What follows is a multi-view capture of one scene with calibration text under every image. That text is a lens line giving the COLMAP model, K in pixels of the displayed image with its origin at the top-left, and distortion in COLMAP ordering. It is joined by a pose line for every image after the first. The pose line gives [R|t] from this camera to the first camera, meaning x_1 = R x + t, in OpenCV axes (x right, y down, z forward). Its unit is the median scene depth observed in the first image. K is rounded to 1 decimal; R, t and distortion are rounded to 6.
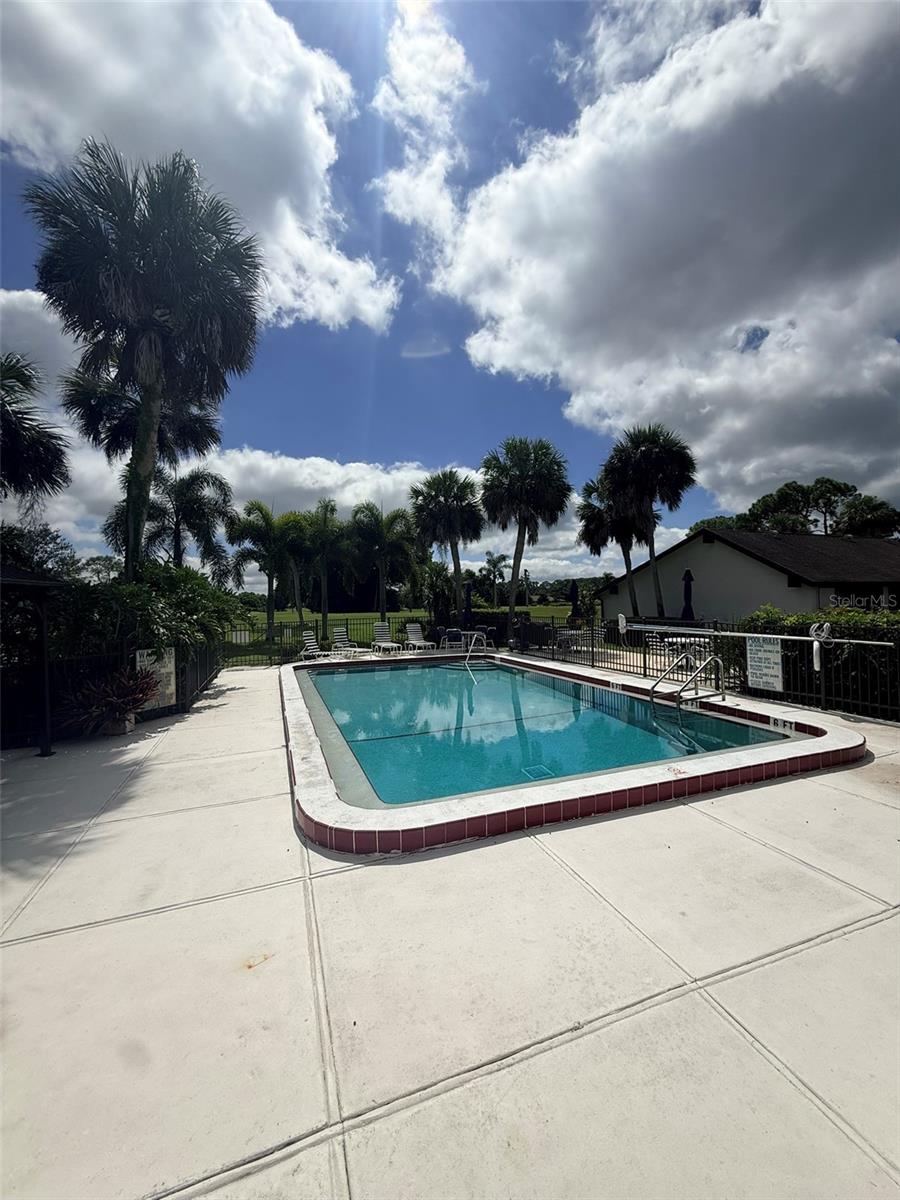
lens RADIAL K [[476.4, 0, 452.4], [0, 476.4, 579.3], [0, 0, 1]] dist [-0.004508, -0.000012]
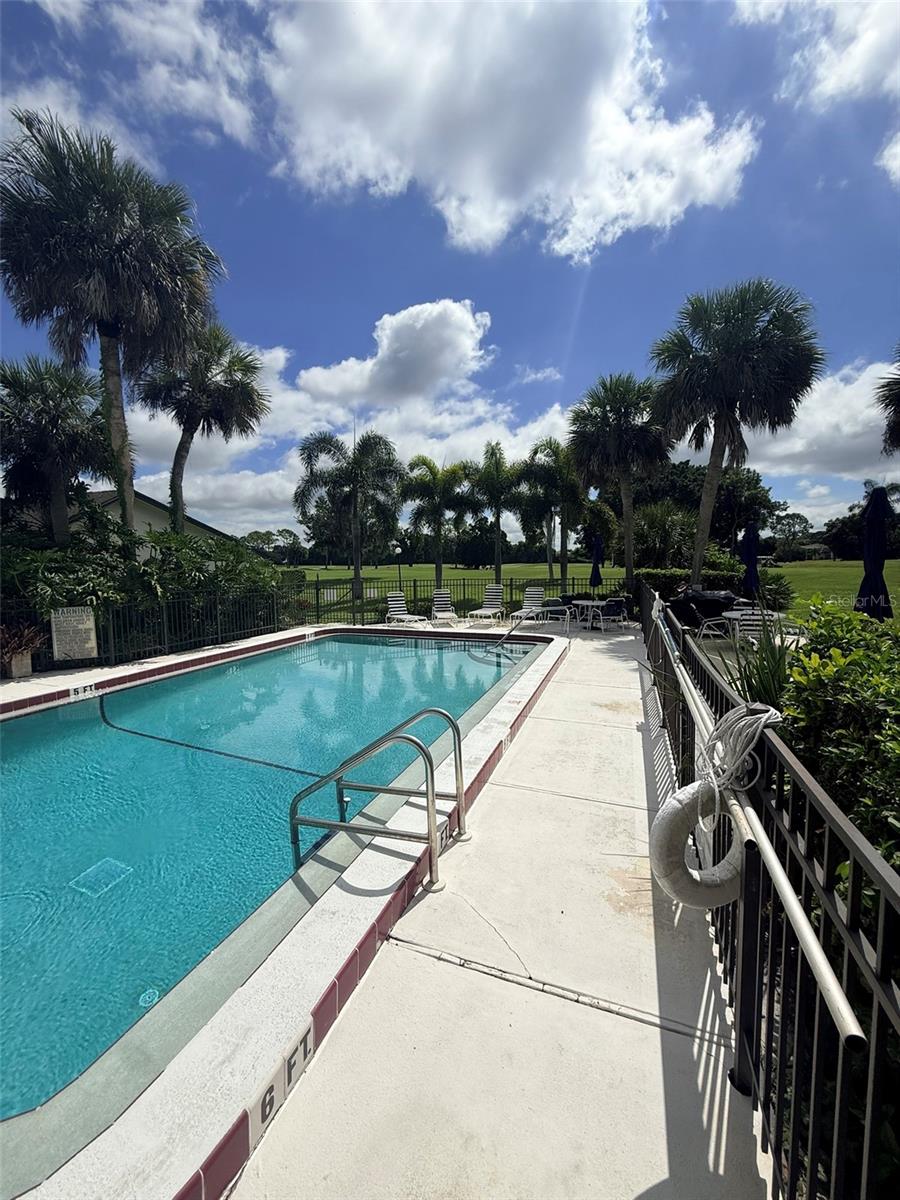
lens RADIAL K [[476.4, 0, 459.1], [0, 476.4, 601.6], [0, 0, 1]] dist [-0.004508, -0.000012]
pose [[0.762103, 0.063954, -0.644290, 0.646011], [0.031737, 0.990223, 0.135832, 0.009786], [0.646678, -0.123966, 0.752622, 0.616944]]
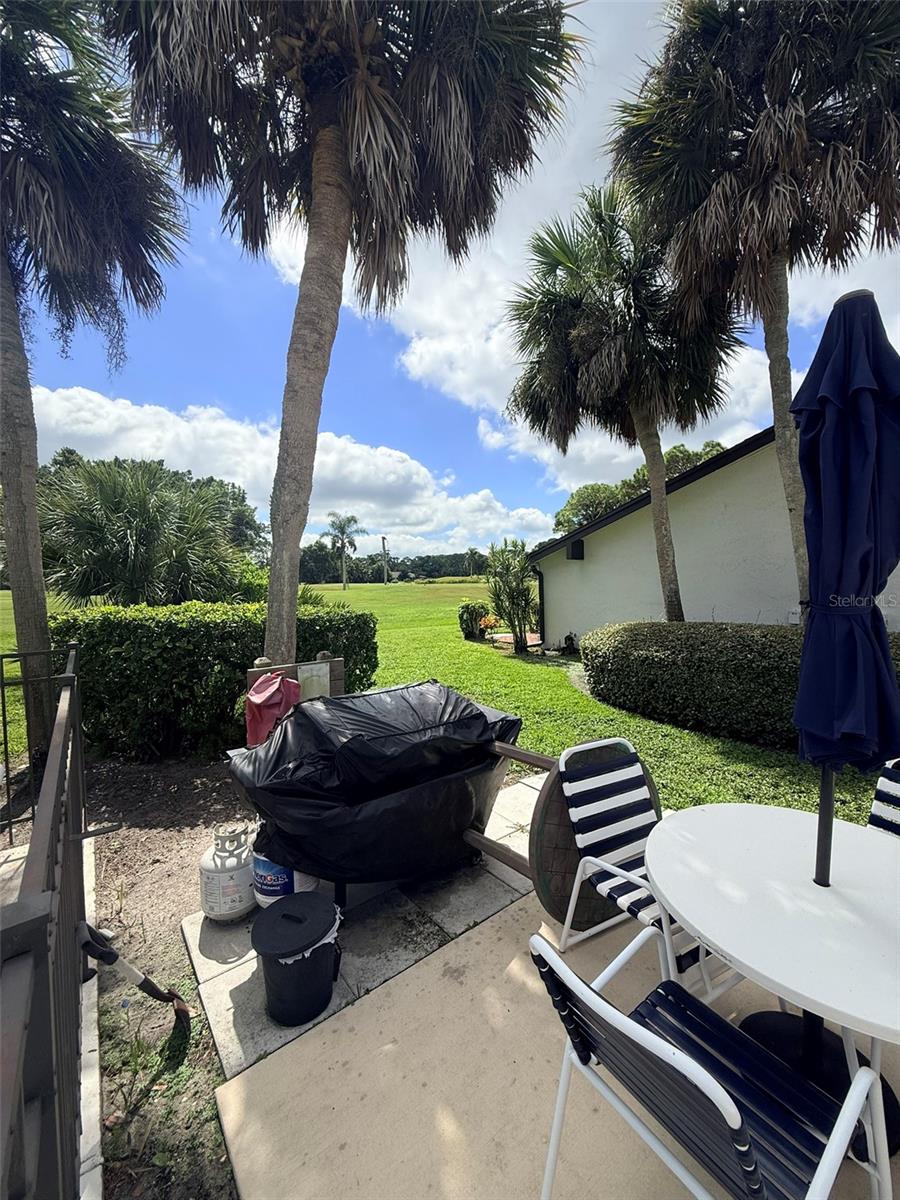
lens RADIAL K [[476.4, 0, 449.8], [0, 476.4, 598.1], [0, 0, 1]] dist [-0.004508, -0.000012]
pose [[0.959560, -0.010080, 0.281323, 0.291812], [-0.014728, 0.996192, 0.085930, 0.082984], [-0.281118, -0.086598, 0.955758, 1.686561]]
